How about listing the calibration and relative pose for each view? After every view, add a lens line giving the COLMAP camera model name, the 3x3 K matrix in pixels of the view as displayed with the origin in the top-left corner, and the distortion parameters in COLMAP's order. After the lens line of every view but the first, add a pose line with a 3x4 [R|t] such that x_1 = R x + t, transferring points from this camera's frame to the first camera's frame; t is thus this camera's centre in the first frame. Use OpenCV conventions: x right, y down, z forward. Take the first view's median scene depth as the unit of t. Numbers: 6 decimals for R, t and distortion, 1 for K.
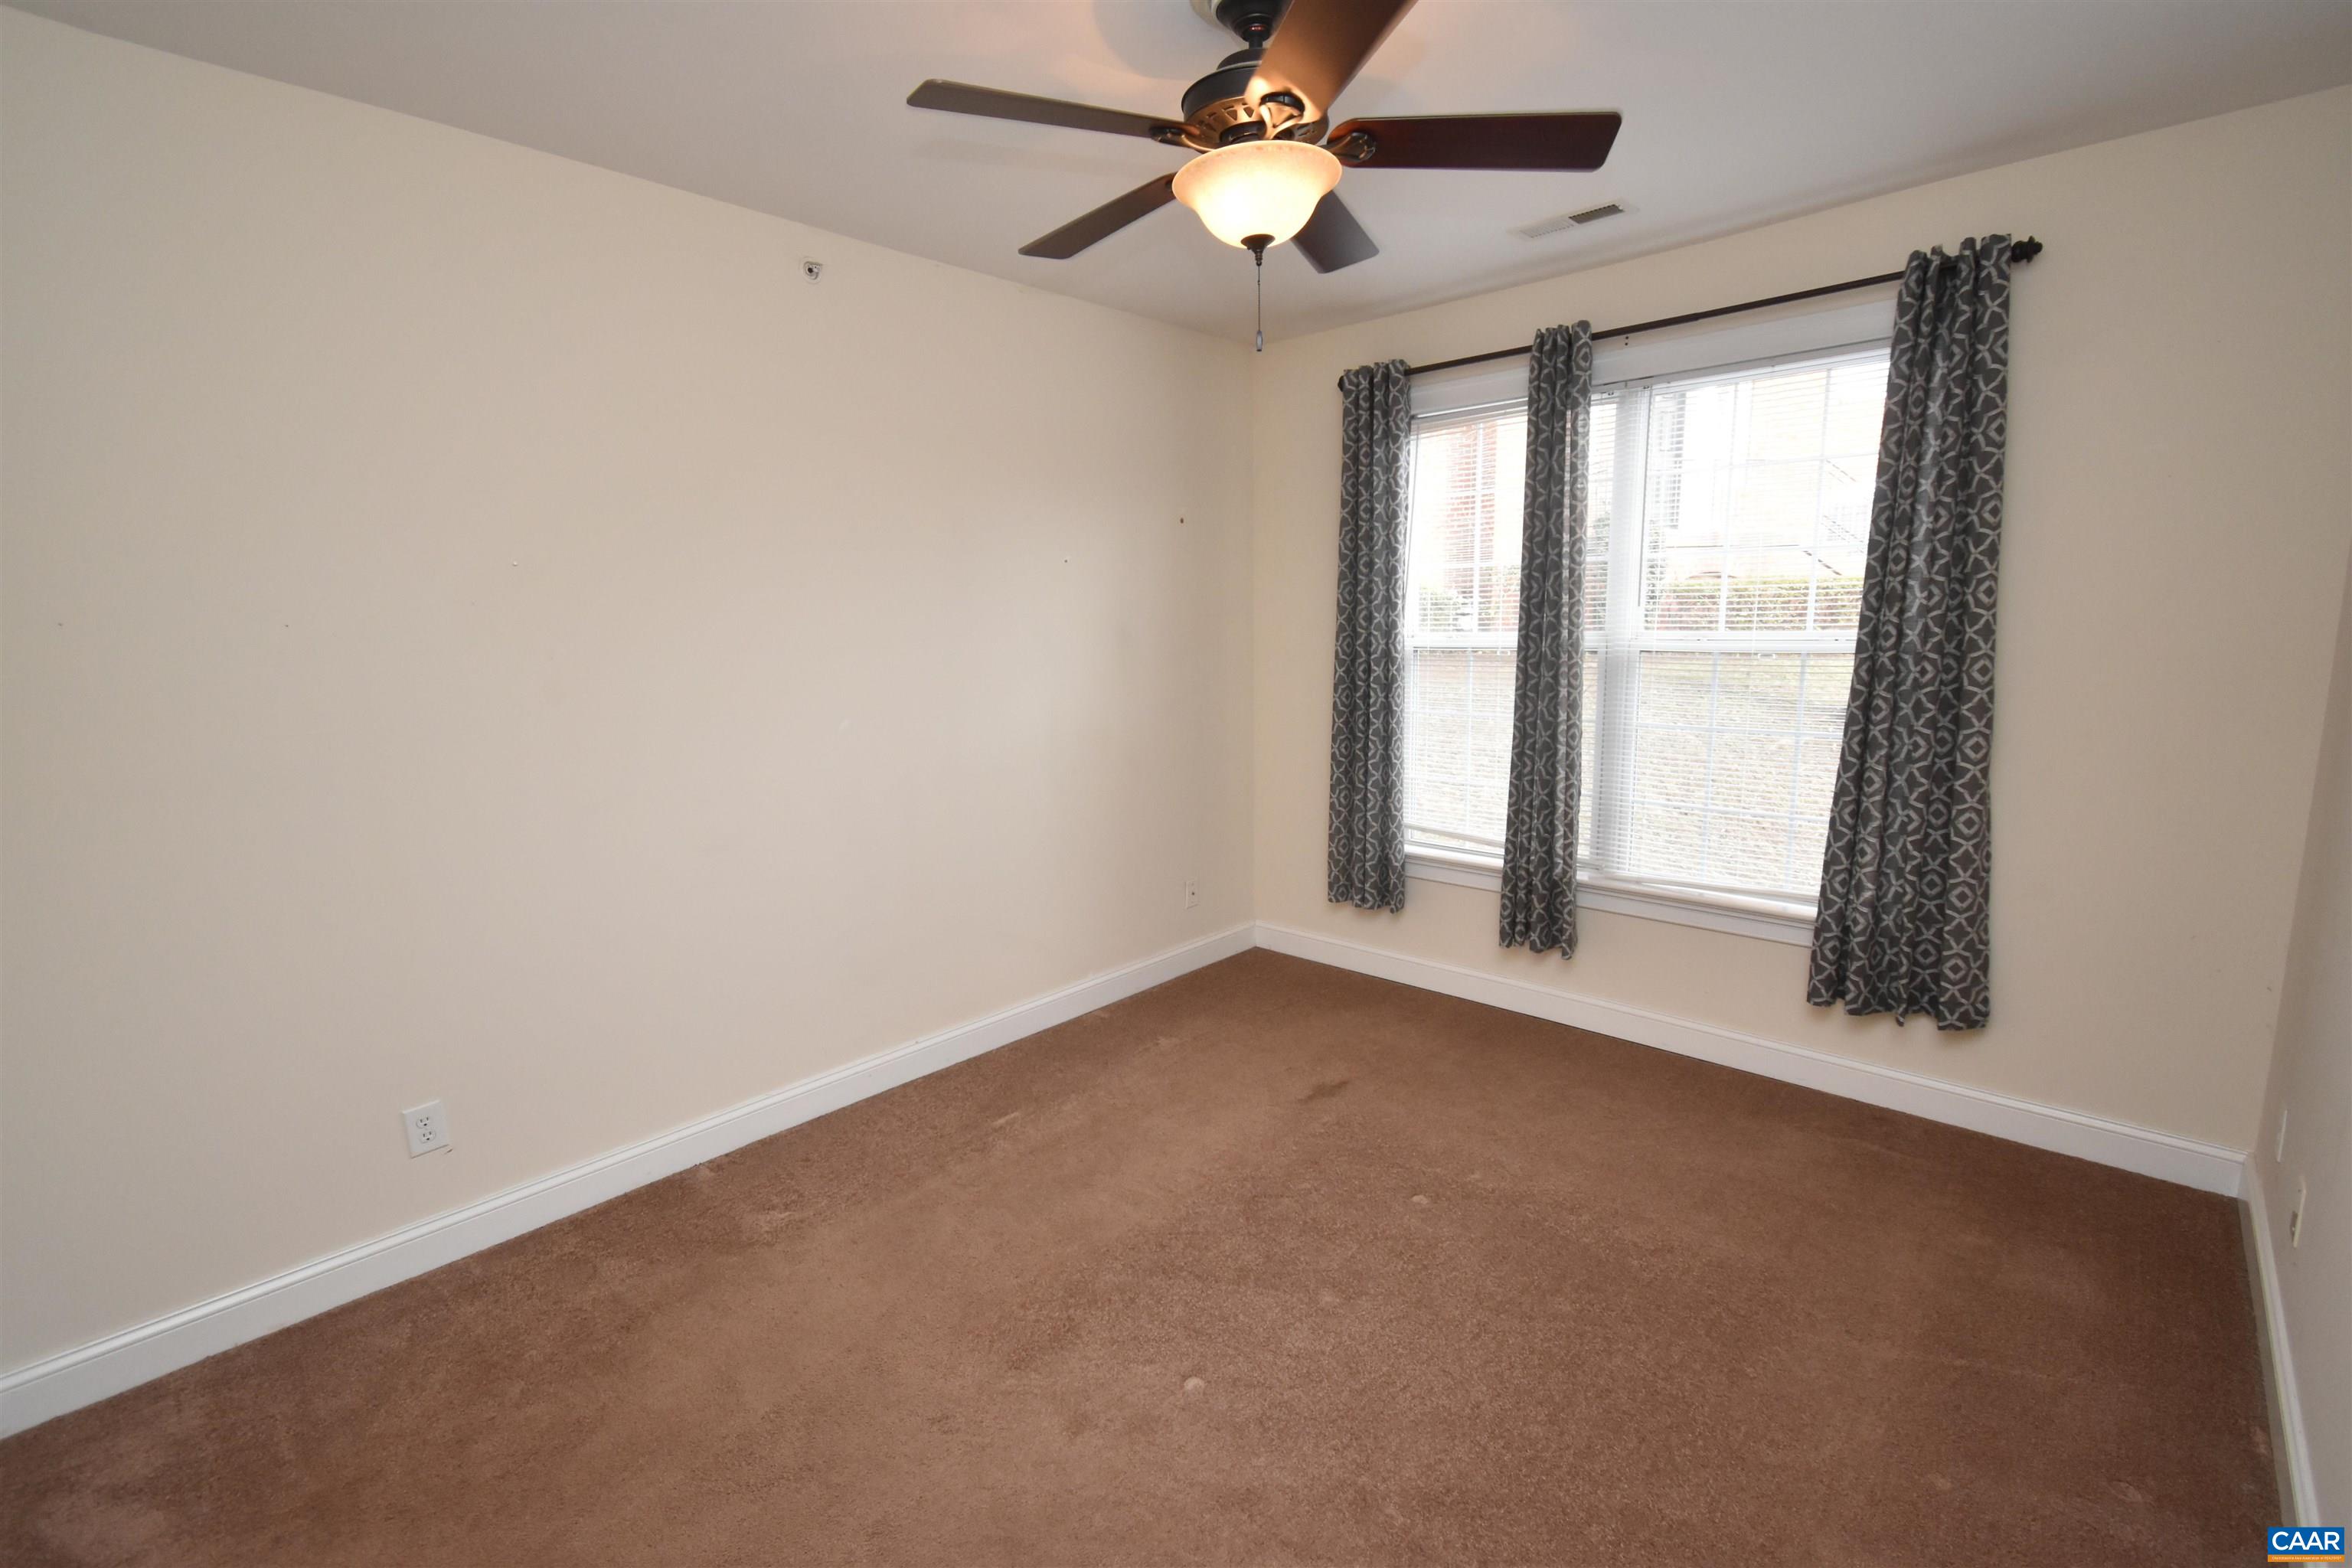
lens RADIAL K [[1027.9, 0, 1179.8], [0, 1027.9, 781.6], [0, 0, 1]] dist [0.001305, -0.000595]
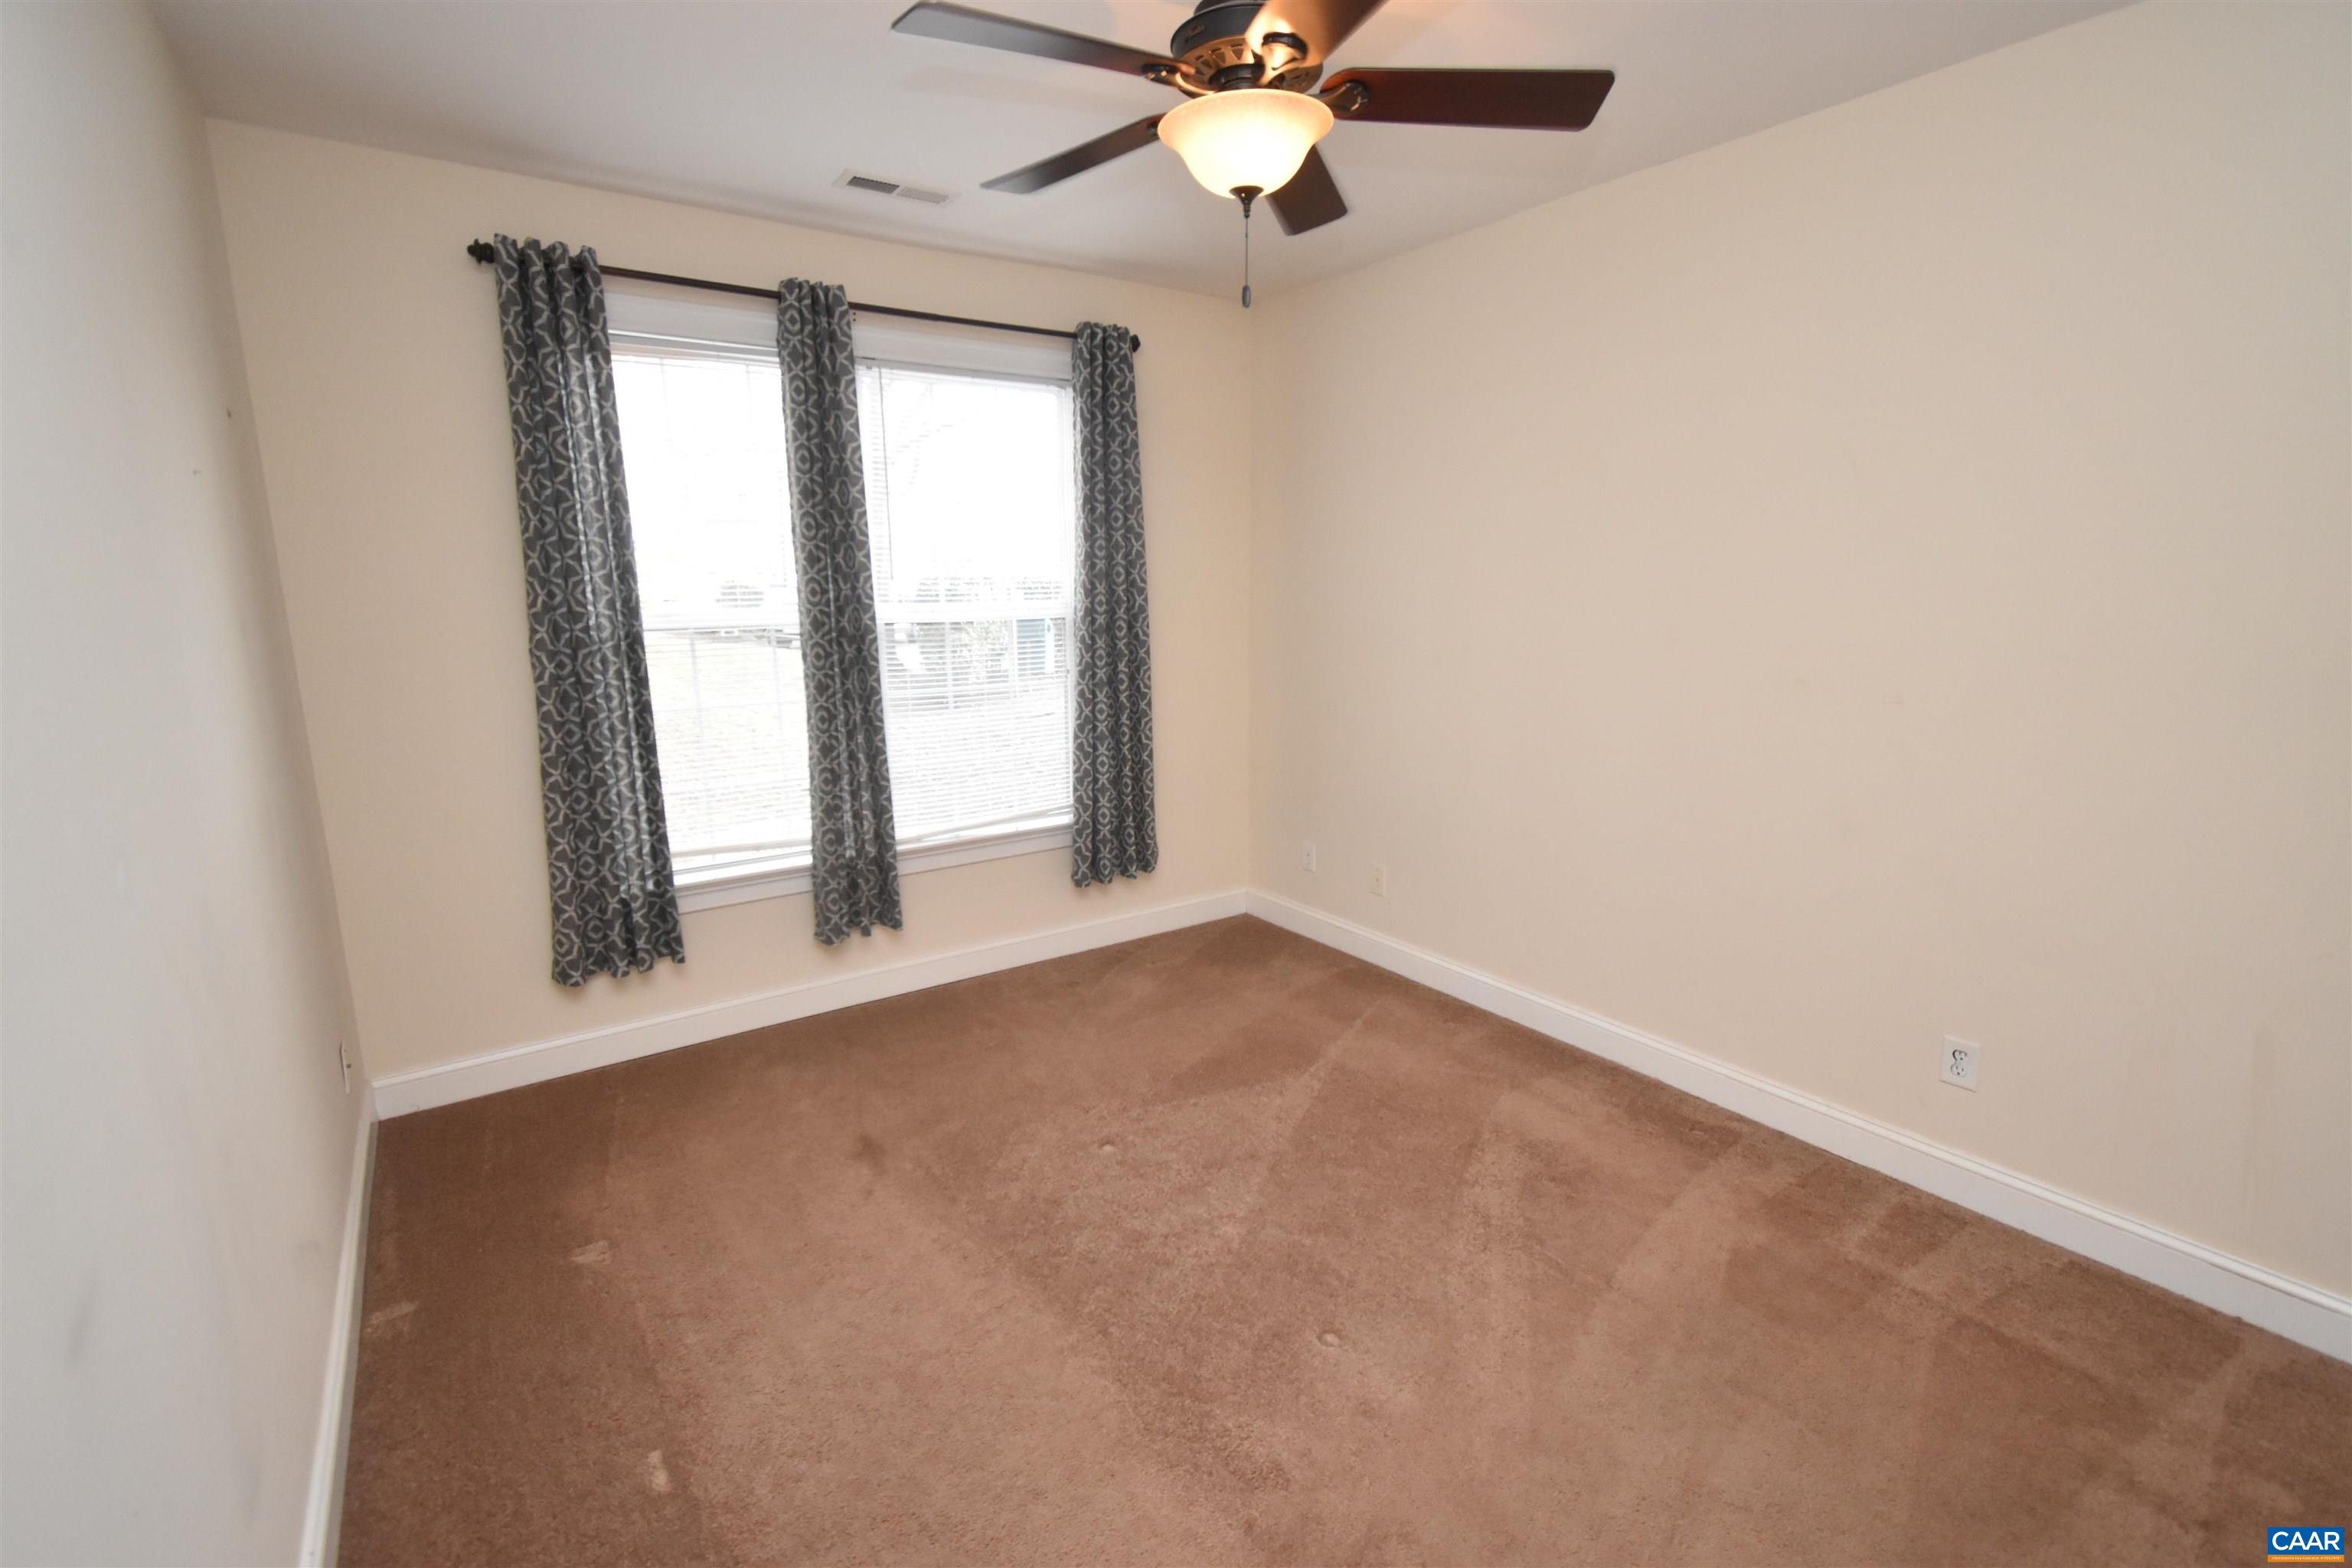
lens RADIAL K [[1027.9, 0, 1179.8], [0, 1027.9, 781.6], [0, 0, 1]] dist [0.001305, -0.000595]
pose [[0.229373, -0.173773, 0.957701, -0.516245], [0.161370, 0.977107, 0.138646, -0.067888], [-0.959869, 0.122742, 0.252163, 0.473740]]
